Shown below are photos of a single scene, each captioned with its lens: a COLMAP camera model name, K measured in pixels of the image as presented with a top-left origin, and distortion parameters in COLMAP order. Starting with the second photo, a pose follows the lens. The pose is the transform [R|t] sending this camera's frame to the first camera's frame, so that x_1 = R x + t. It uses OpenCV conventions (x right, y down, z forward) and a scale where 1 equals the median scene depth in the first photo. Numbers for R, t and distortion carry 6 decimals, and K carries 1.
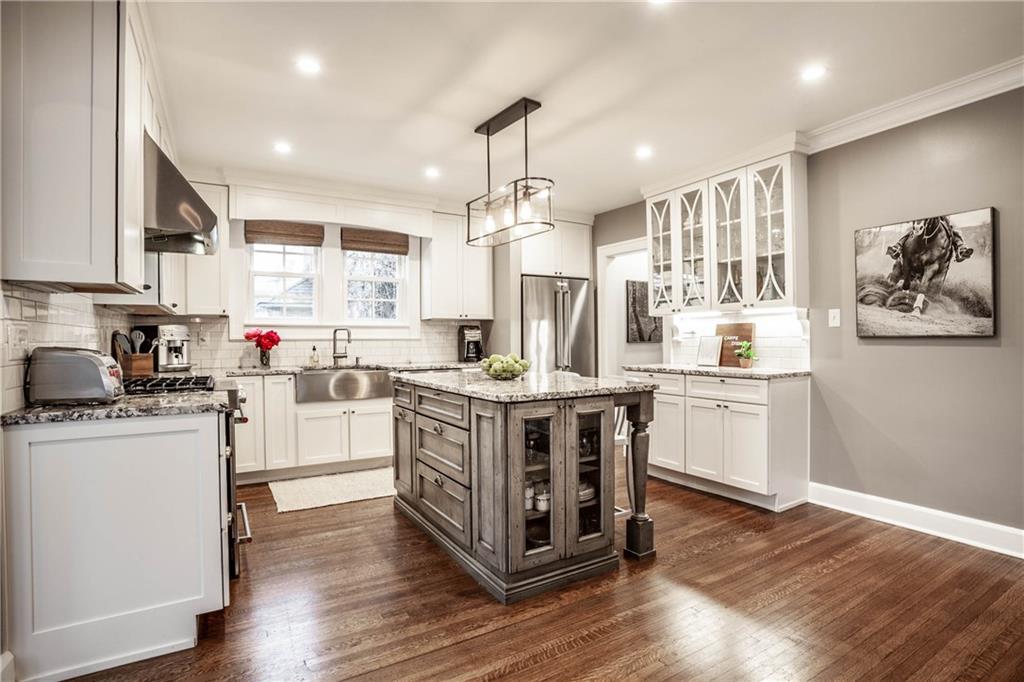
lens RADIAL K [[500.8, 0, 511.5], [0, 500.8, 345.8], [0, 0, 1]] dist [-0.082605, 0.031030]
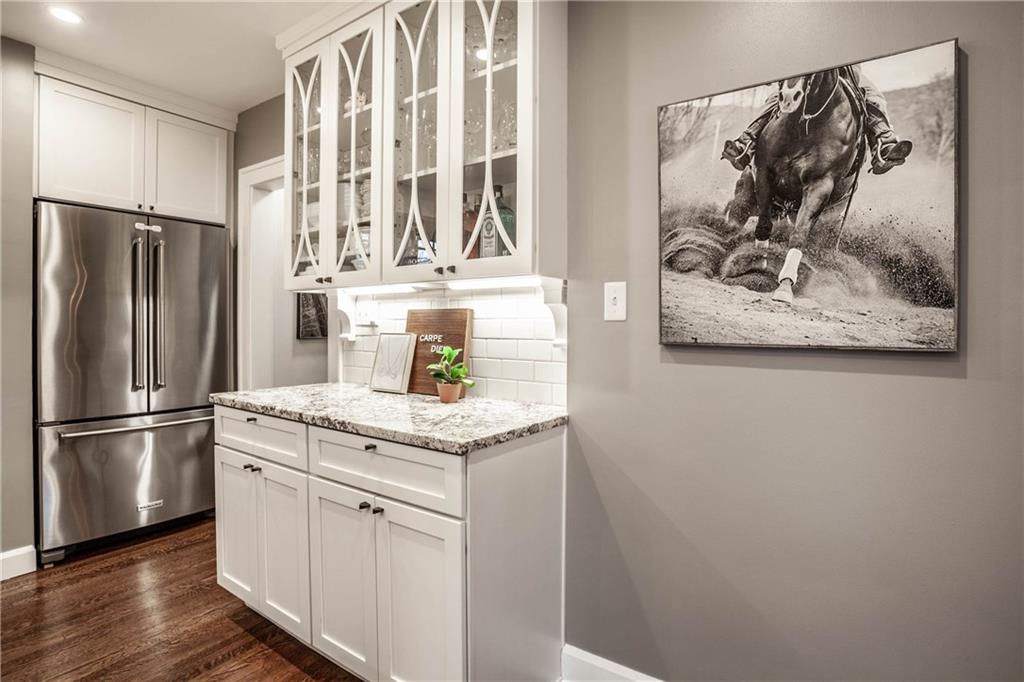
lens RADIAL K [[499.9, 0, 510.7], [0, 499.9, 338.8], [0, 0, 1]] dist [-0.078033, 0.029408]
pose [[0.920443, 0.003556, 0.390861, 0.419538], [-0.008877, 0.999891, 0.011806, -0.028499], [-0.390776, -0.014336, 0.920374, 0.648994]]
